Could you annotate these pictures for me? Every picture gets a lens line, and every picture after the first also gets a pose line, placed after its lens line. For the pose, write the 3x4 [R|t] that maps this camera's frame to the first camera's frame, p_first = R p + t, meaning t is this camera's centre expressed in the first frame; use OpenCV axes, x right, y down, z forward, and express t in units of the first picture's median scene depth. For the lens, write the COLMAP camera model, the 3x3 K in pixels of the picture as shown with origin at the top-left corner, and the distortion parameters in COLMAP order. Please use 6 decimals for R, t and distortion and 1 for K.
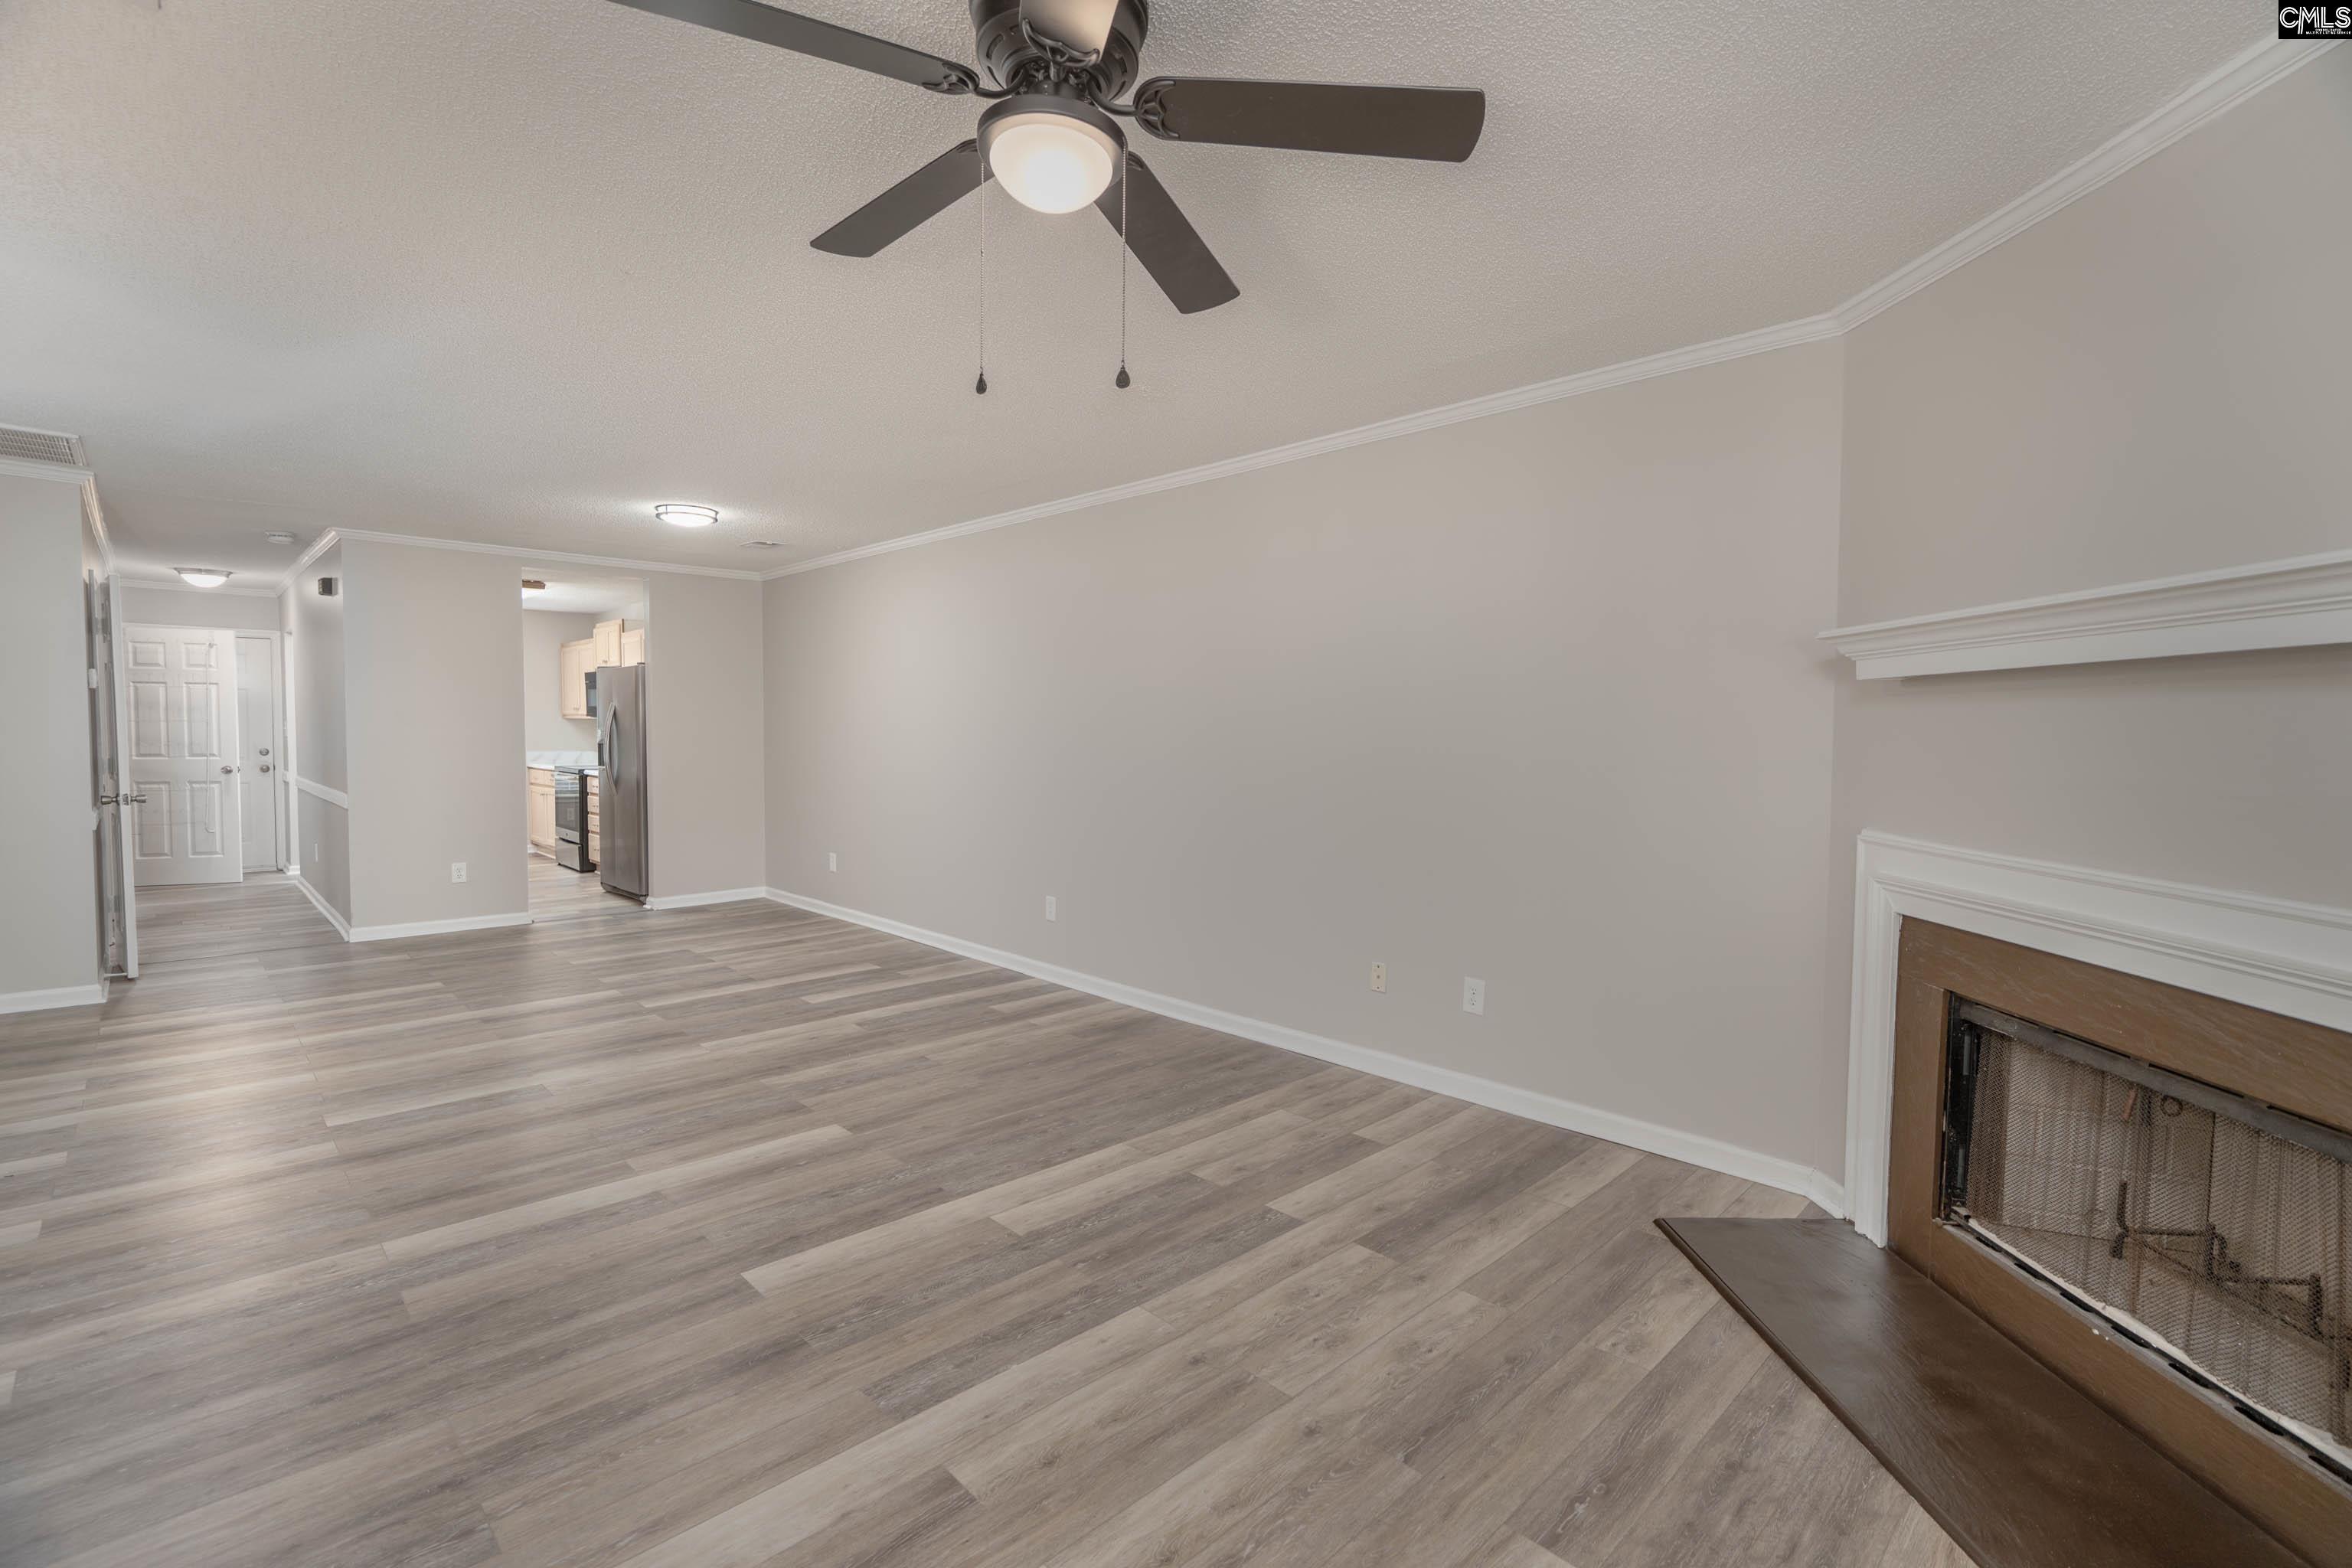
lens RADIAL K [[1049.9, 0, 1165.8], [0, 1049.9, 781.9], [0, 0, 1]] dist [-0.001584, 0.001074]
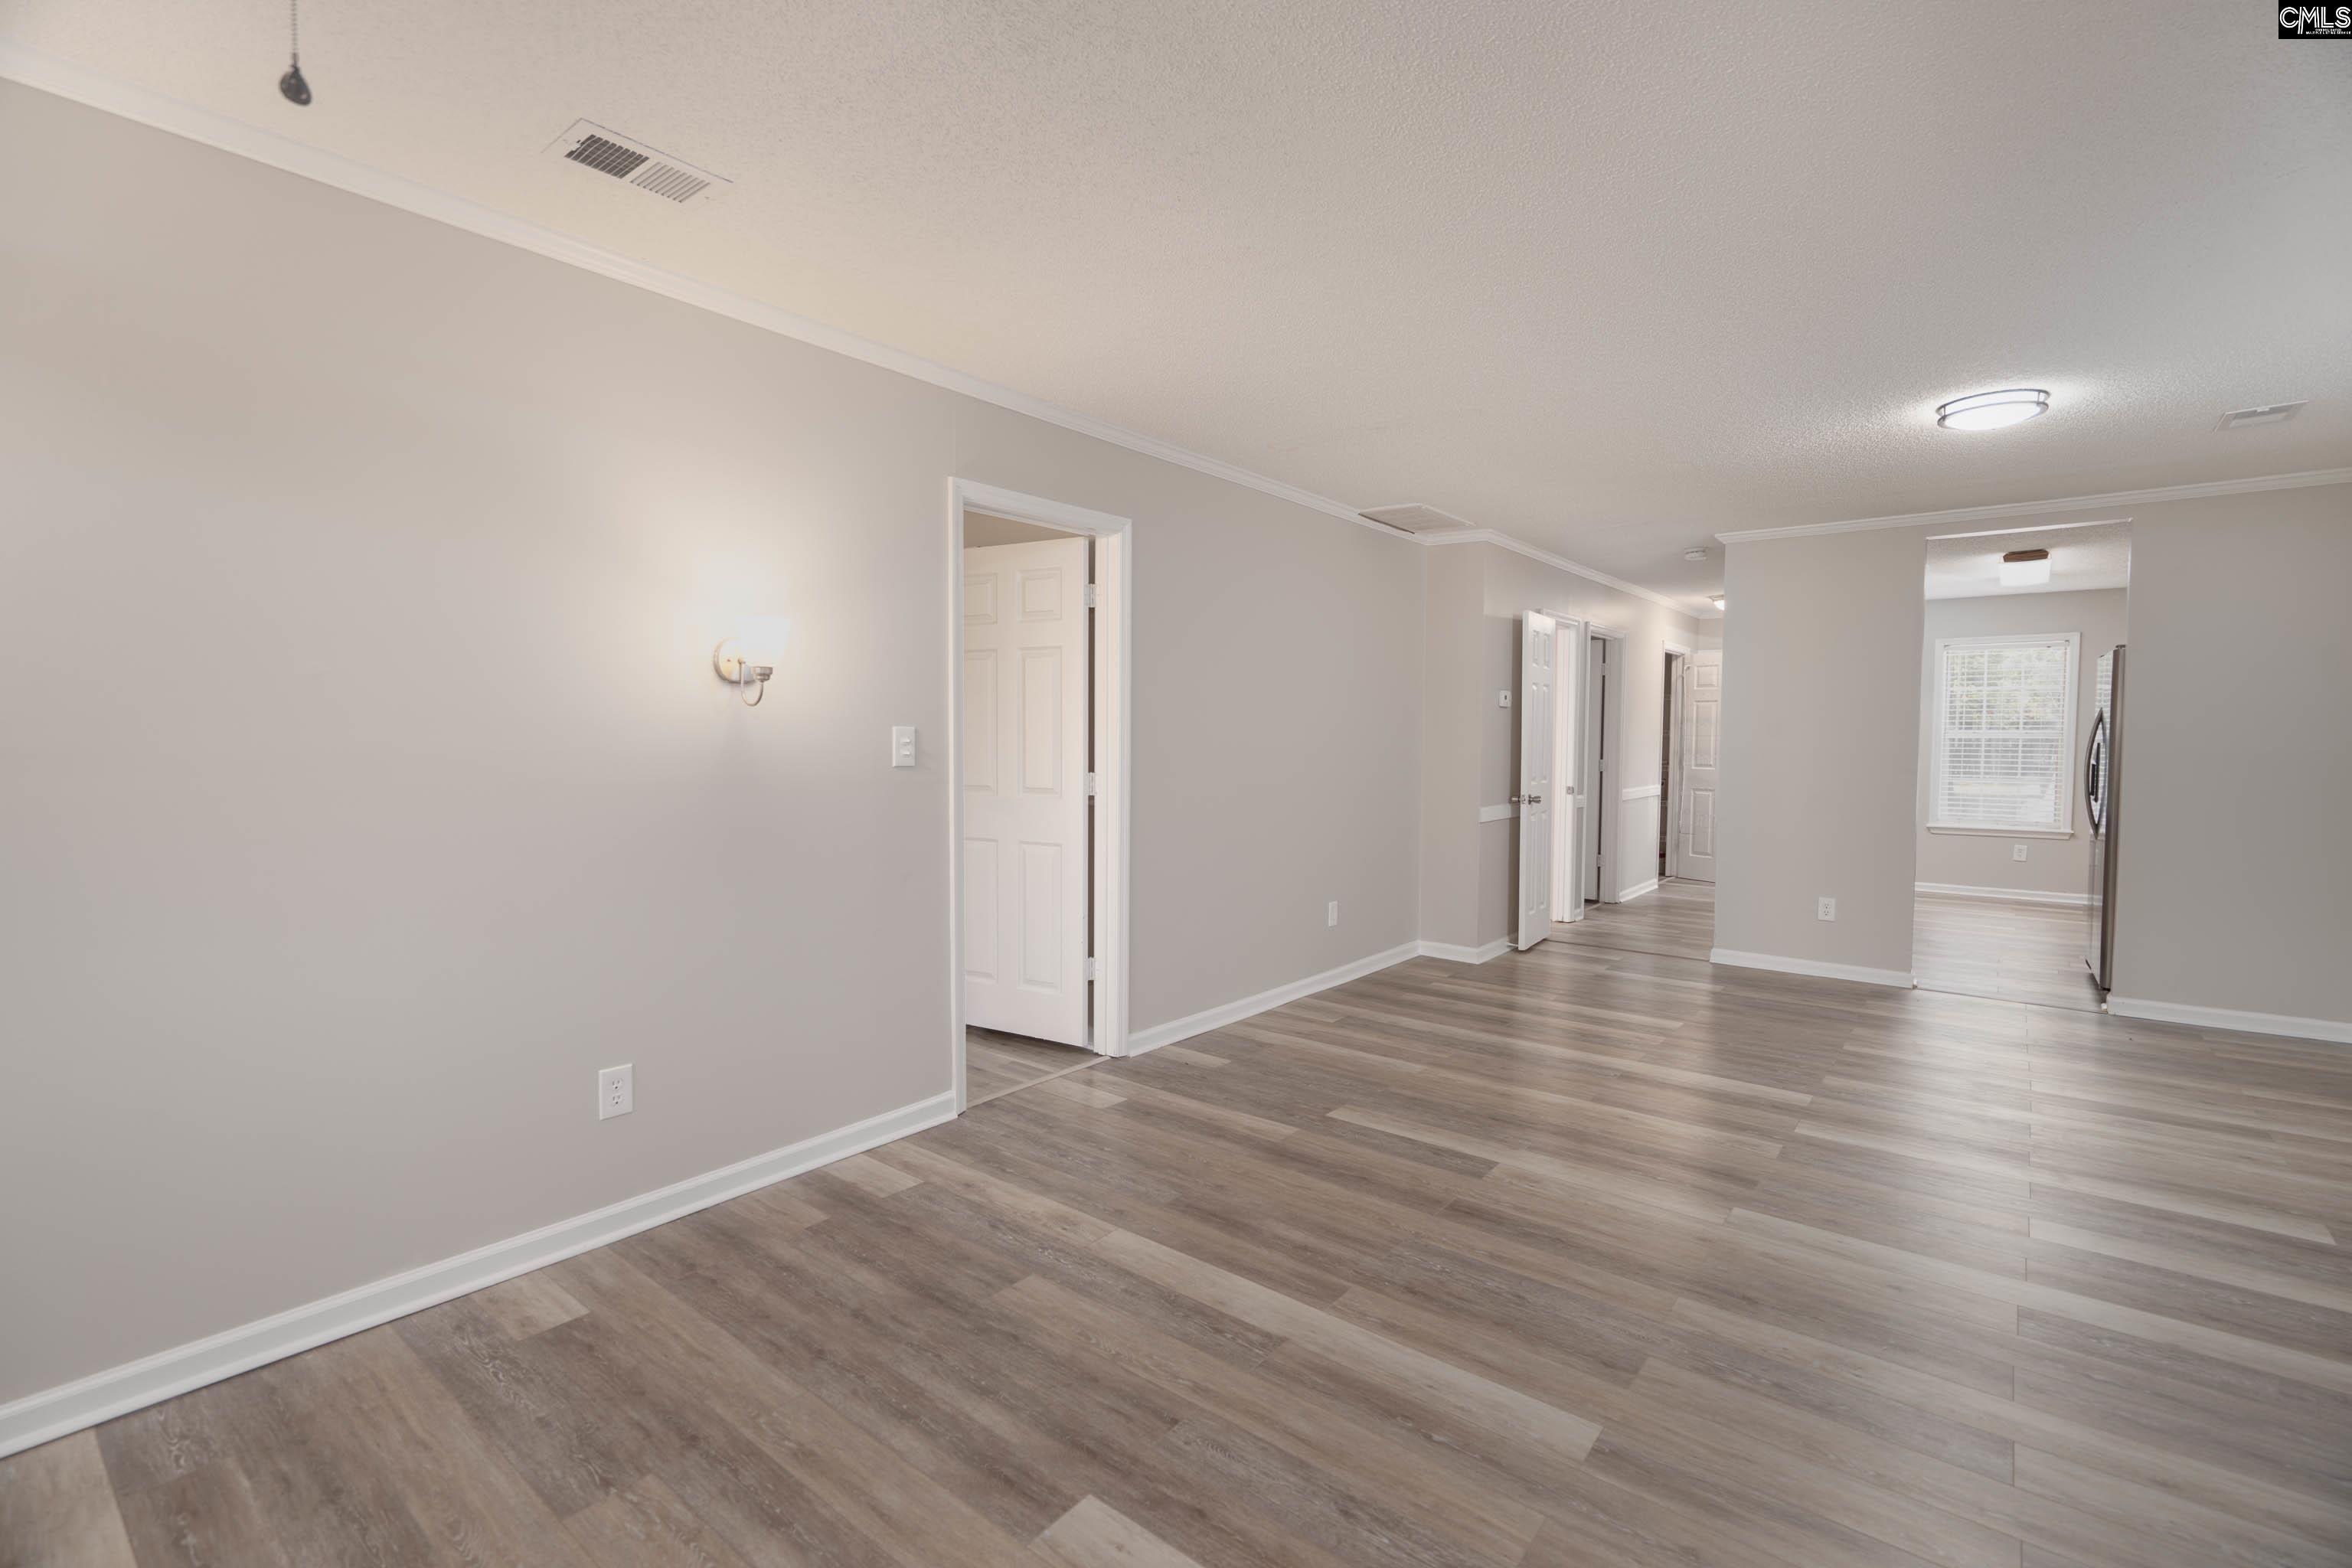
lens RADIAL K [[1042.2, 0, 1176.2], [0, 1042.2, 825.1], [0, 0, 1]] dist [-0.003630, -0.000175]
pose [[0.124588, 0.081240, -0.988877, 0.179636], [-0.056565, 0.995603, 0.074666, -0.029165], [0.990595, 0.046633, 0.128635, 0.632769]]
